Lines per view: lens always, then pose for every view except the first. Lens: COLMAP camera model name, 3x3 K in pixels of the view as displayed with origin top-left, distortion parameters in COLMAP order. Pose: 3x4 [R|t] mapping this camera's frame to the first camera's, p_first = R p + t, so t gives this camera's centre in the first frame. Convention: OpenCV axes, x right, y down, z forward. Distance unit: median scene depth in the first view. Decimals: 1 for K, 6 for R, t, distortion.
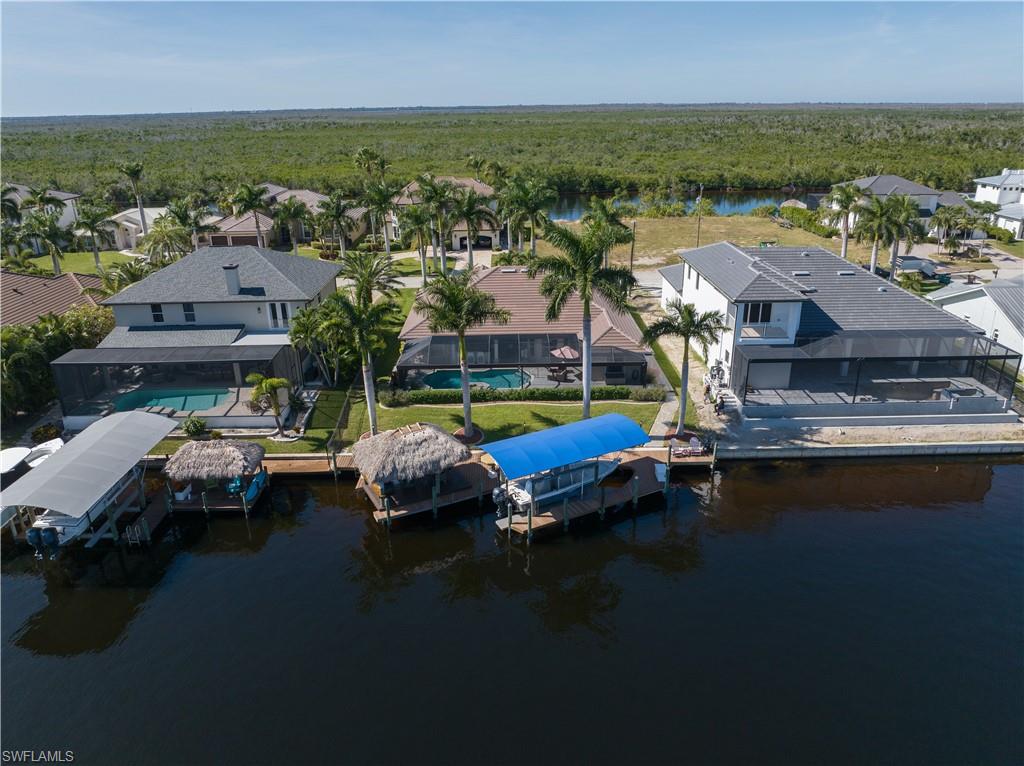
lens RADIAL K [[718.8, 0, 512.0], [0, 718.8, 383.0], [0, 0, 1]] dist [-0.076938, -0.002025]
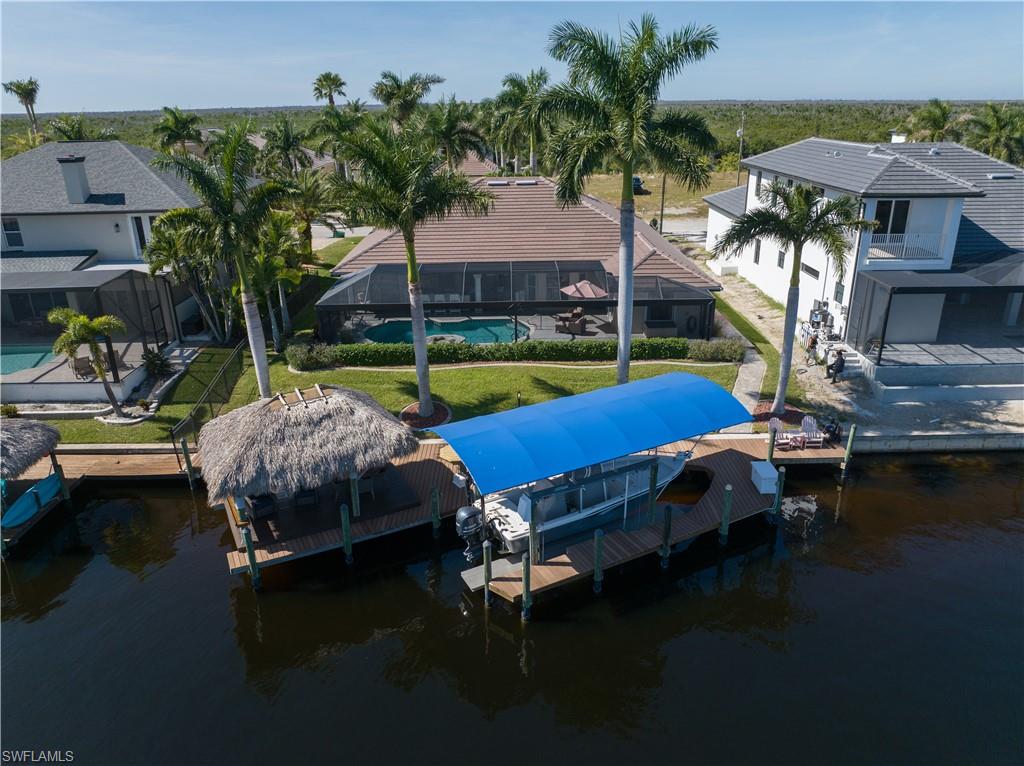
lens RADIAL K [[718.8, 0, 512.0], [0, 718.8, 383.0], [0, 0, 1]] dist [-0.076938, -0.002025]
pose [[1.000000, -0.000111, -0.000361, 0.012044], [0.000112, 1.000000, 0.000888, 0.047406], [0.000361, -0.000888, 1.000000, 0.411580]]
